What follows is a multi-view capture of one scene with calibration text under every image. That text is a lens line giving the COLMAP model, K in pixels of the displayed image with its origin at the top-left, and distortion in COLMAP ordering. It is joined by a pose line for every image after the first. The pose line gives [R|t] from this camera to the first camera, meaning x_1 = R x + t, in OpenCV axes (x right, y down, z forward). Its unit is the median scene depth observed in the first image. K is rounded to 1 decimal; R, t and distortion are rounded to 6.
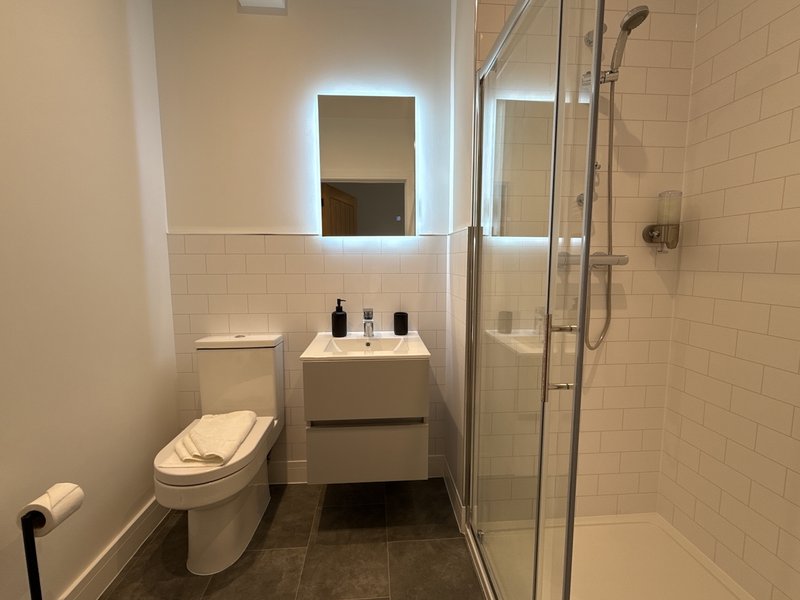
lens RADIAL K [[362.0, 0, 400.6], [0, 362.0, 300.7], [0, 0, 1]] dist [-0.000953, 0.000718]
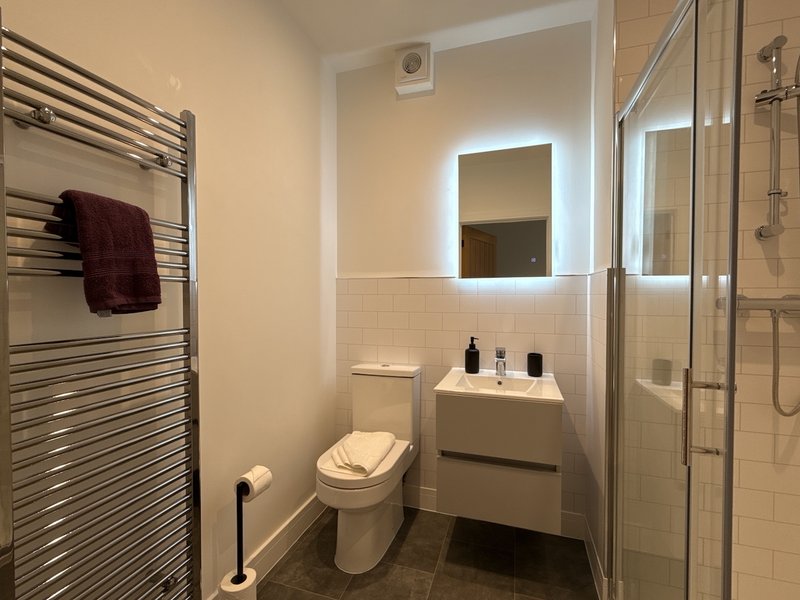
lens RADIAL K [[362.0, 0, 400.8], [0, 362.0, 301.3], [0, 0, 1]] dist [-0.000953, 0.000718]
pose [[0.926485, 0.008761, -0.376231, 0.038495], [-0.043957, 0.995405, -0.085069, -0.011178], [0.373757, 0.095353, 0.922612, -0.075240]]
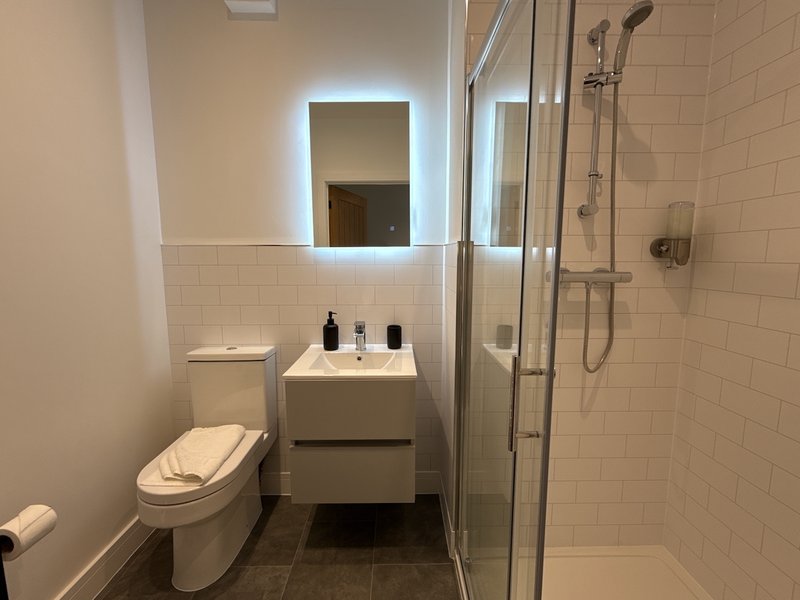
lens RADIAL K [[362.0, 0, 400.4], [0, 362.0, 301.4], [0, 0, 1]] dist [-0.000953, 0.000718]
pose [[0.998256, 0.008065, -0.058474, 0.088154], [-0.007152, 0.999850, 0.015805, -0.057406], [0.058592, -0.015359, 0.998164, 0.041522]]
